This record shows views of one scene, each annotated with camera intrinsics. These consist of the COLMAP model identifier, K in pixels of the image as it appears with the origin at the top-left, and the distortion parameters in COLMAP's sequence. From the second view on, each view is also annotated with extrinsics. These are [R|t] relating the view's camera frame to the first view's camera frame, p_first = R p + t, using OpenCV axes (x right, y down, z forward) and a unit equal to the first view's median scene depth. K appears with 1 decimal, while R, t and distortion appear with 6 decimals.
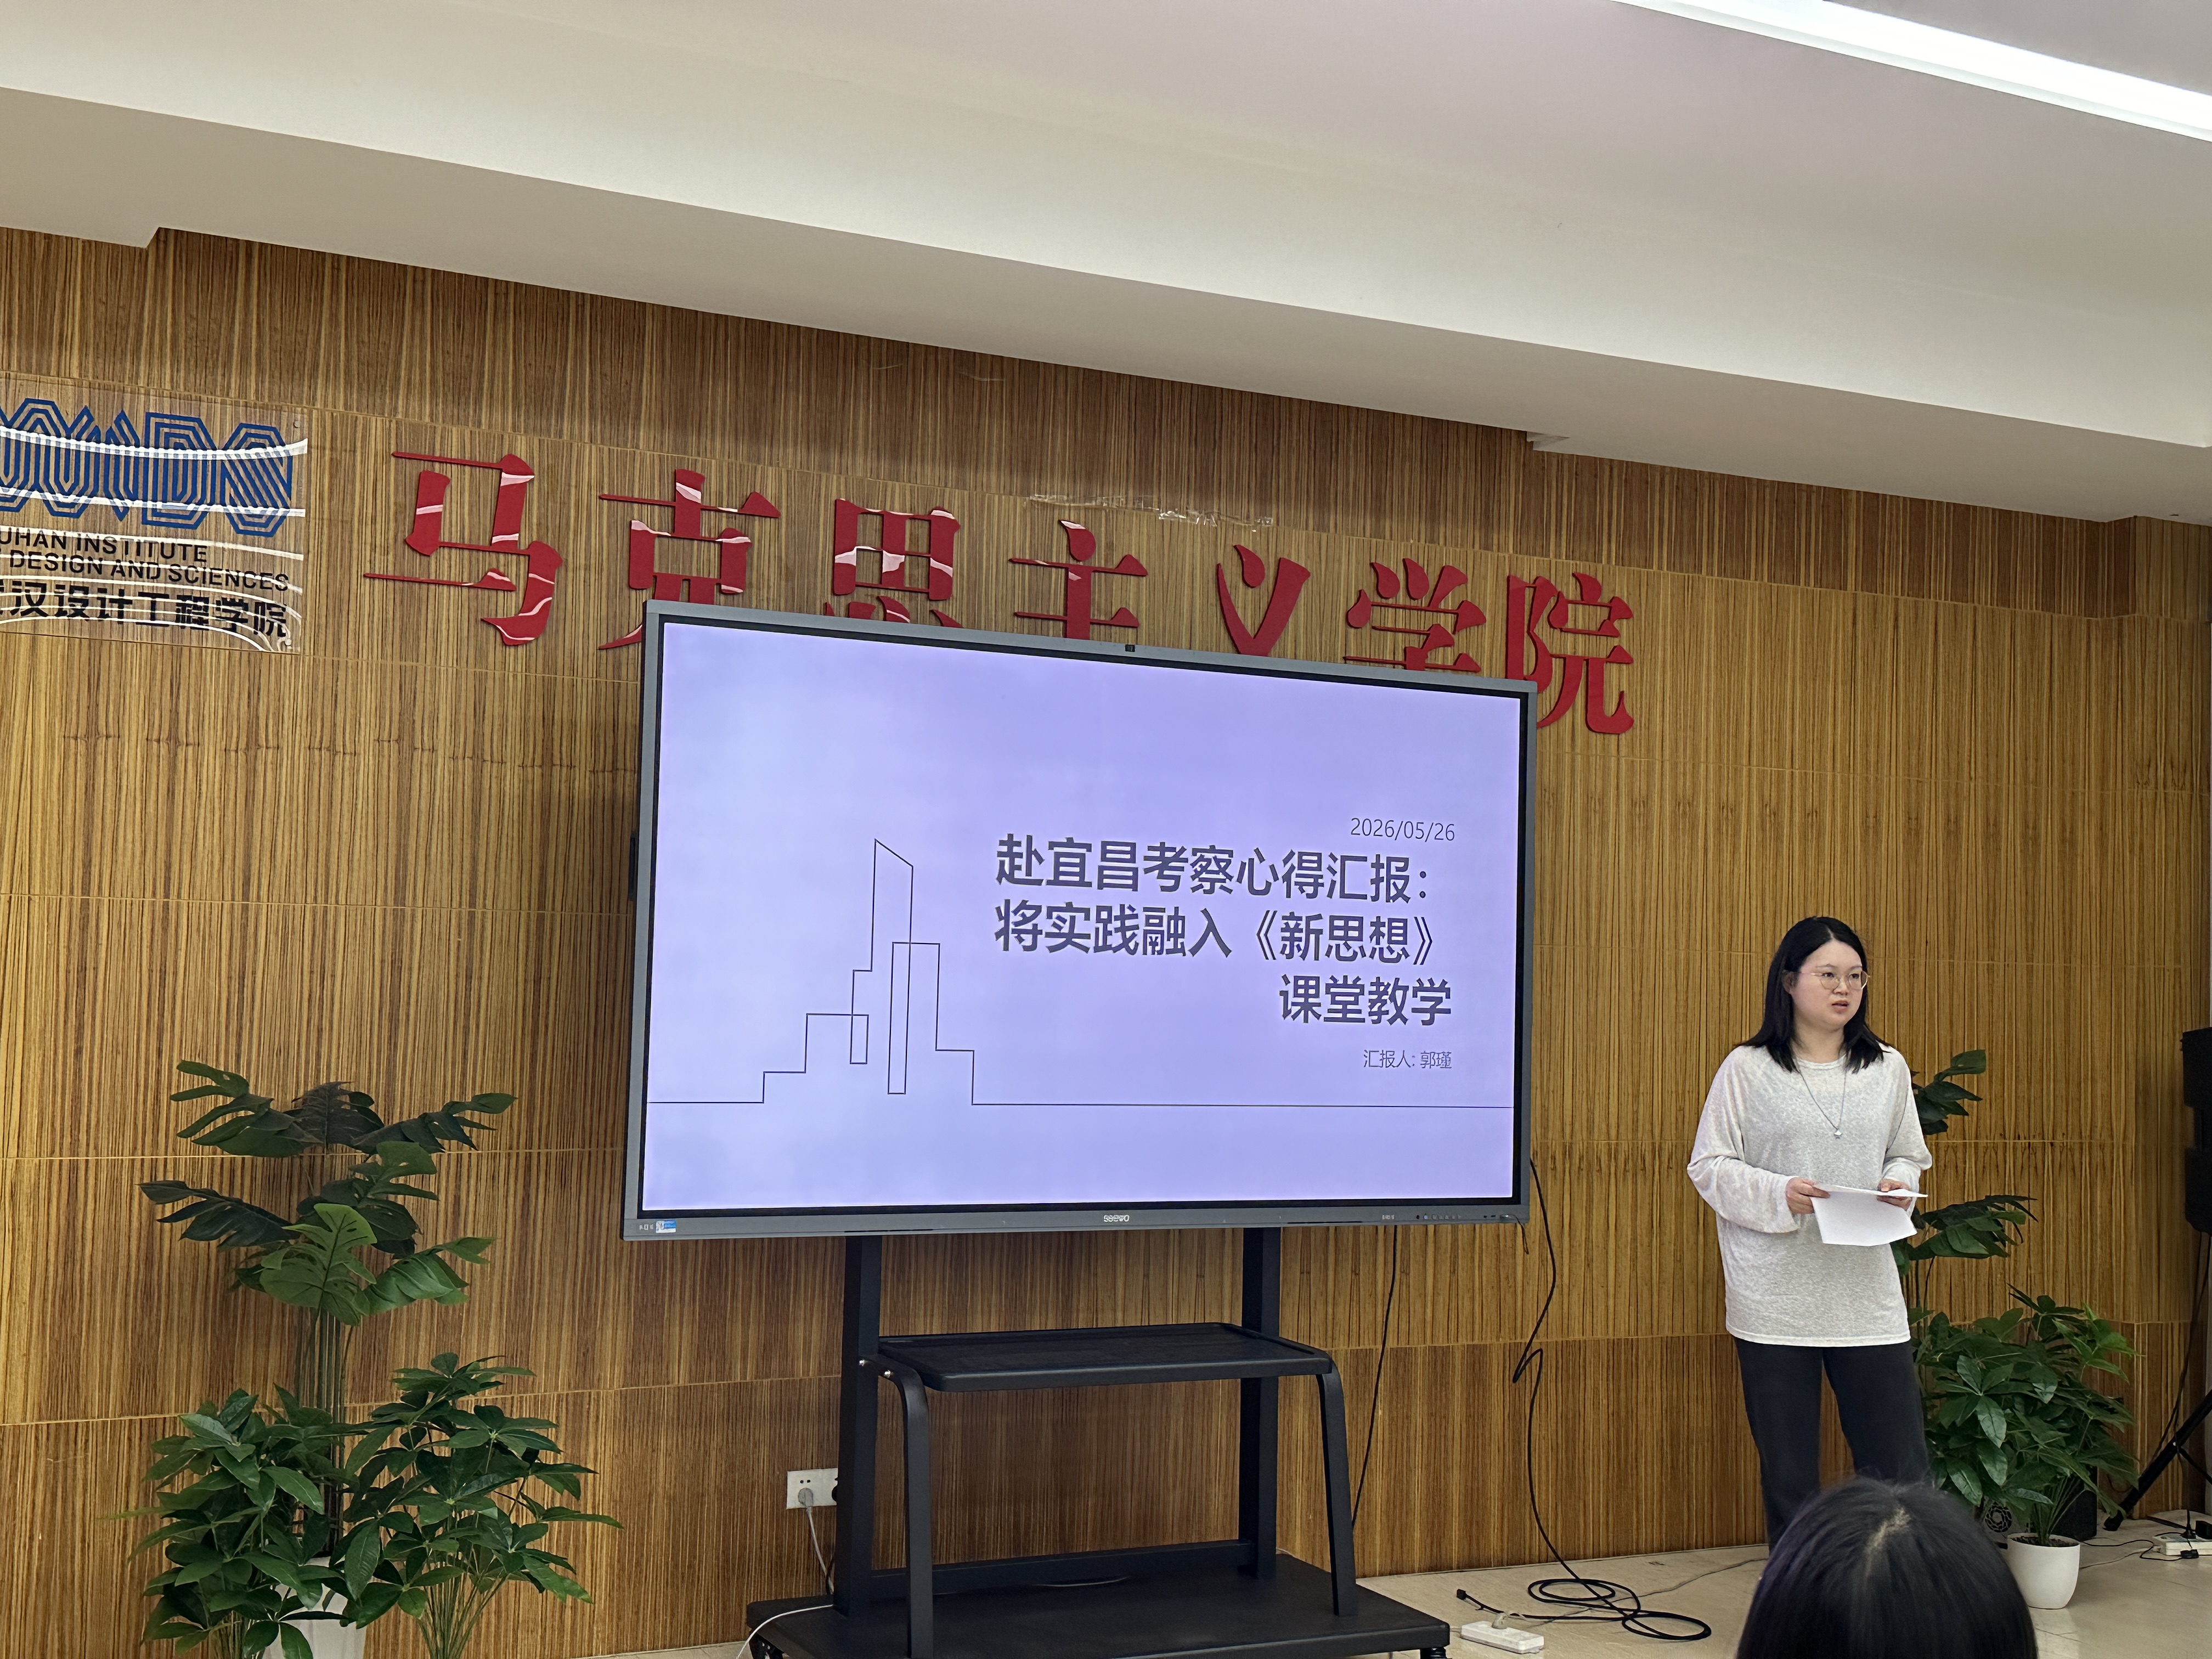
lens RADIAL K [[2625.0, 0, 1134.5], [0, 2625.0, 837.9], [0, 0, 1]] dist [0.095712, 0.000000]
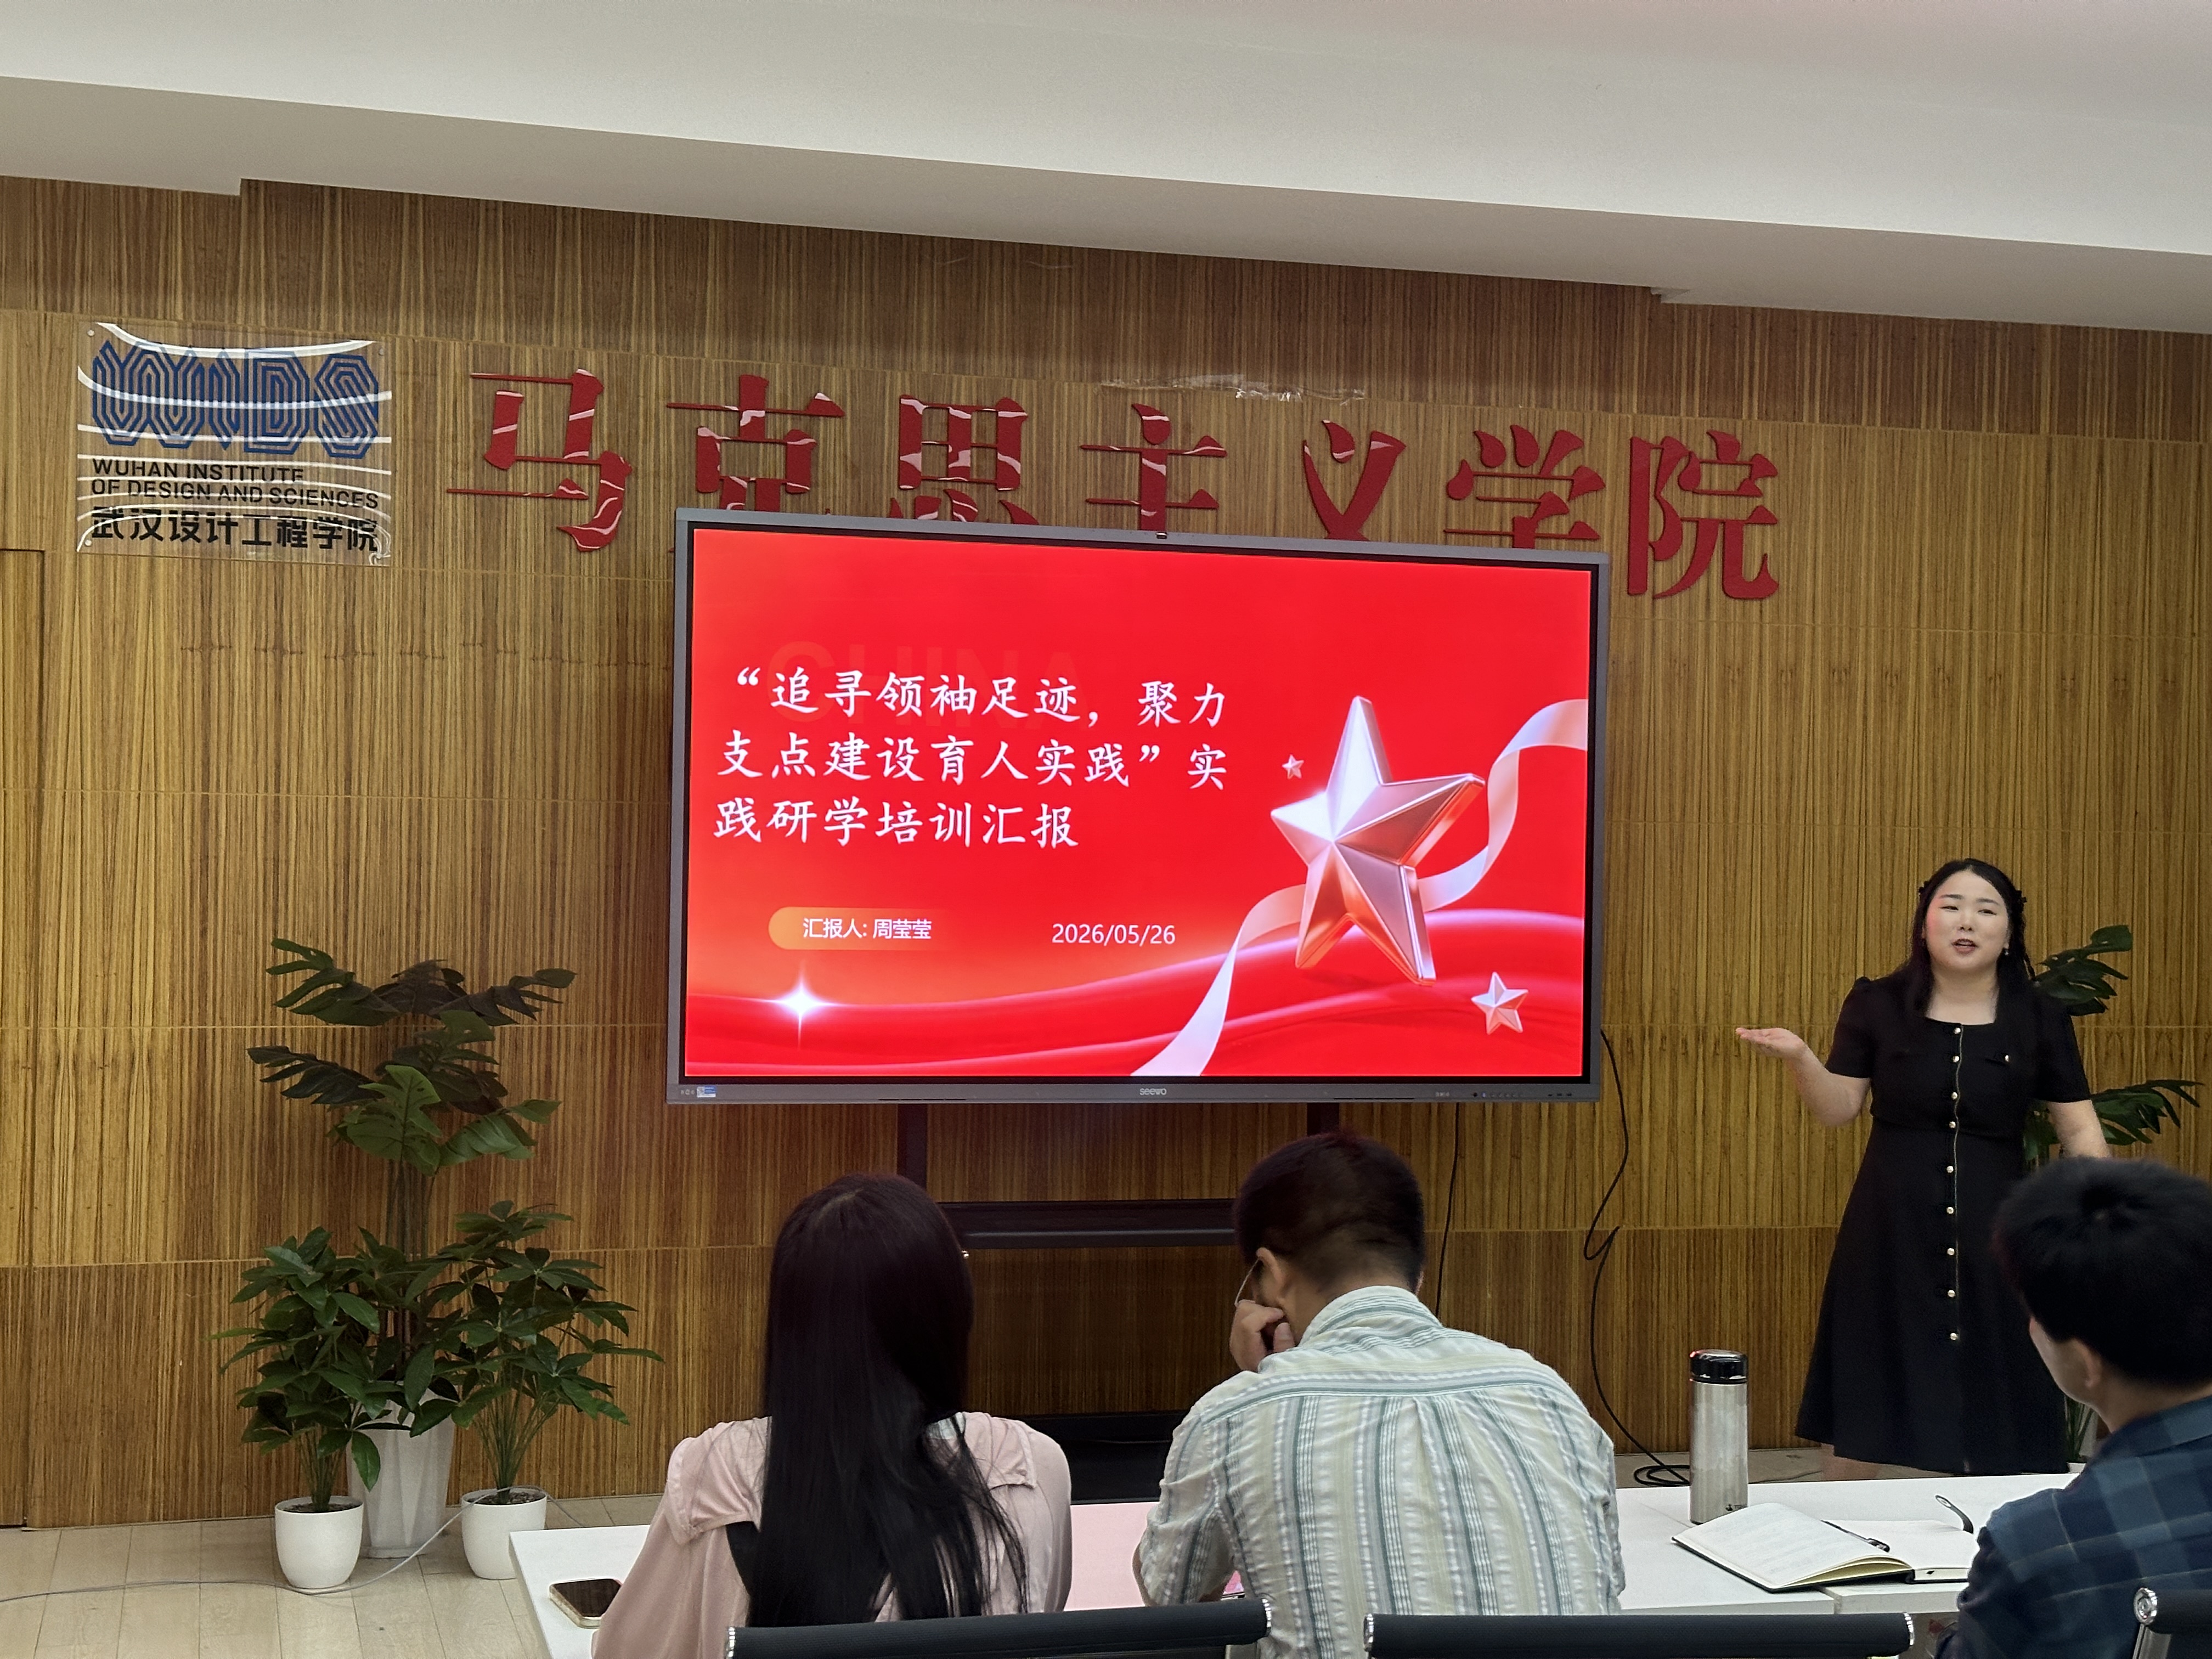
lens RADIAL K [[3103.7, 0, 1108.1], [0, 3103.7, 871.9], [0, 0, 1]] dist [0.102305, 0.000000]
pose [[0.980728, -0.009412, -0.195153, 0.180397], [0.019573, 0.998547, 0.050200, -0.002536], [0.194397, -0.053052, 0.979487, -0.162969]]
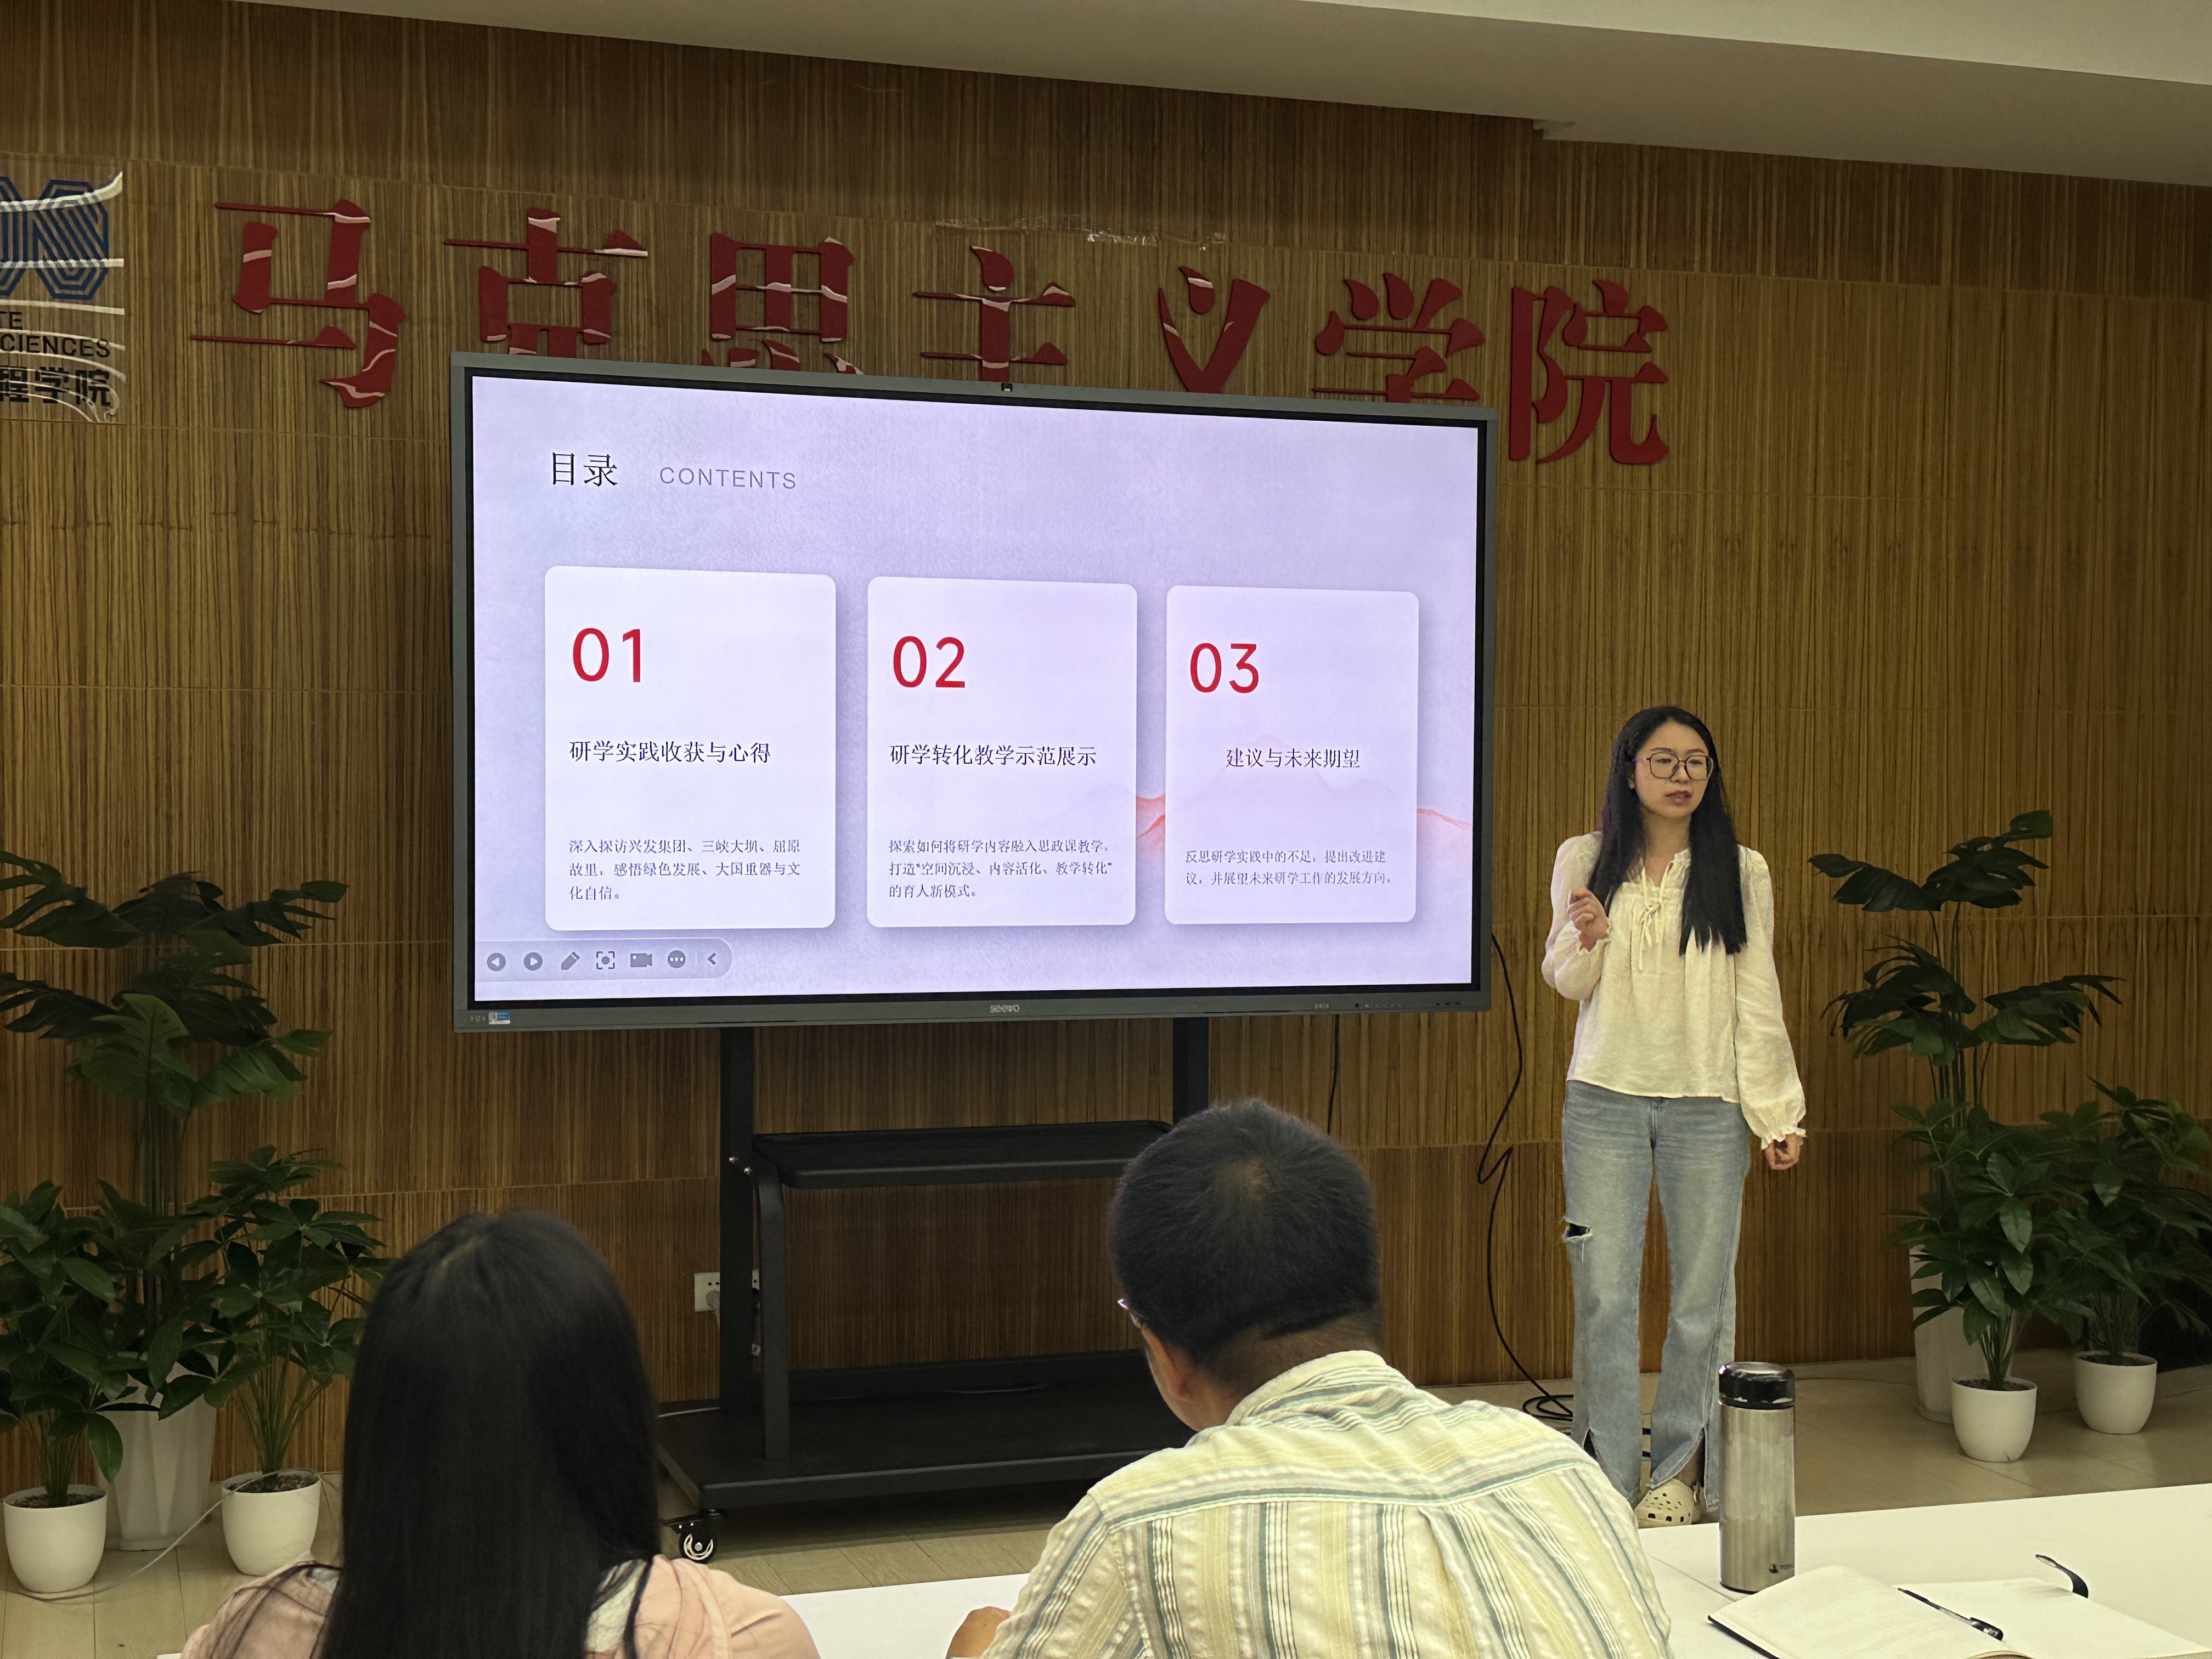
lens RADIAL K [[2921.7, 0, 1096.1], [0, 2921.7, 870.4], [0, 0, 1]] dist [0.099327, 0.000000]
pose [[0.989619, -0.014682, -0.142963, 0.146014], [0.027192, 0.995929, 0.085948, 0.006812], [0.141119, -0.088943, 0.985989, -0.009044]]
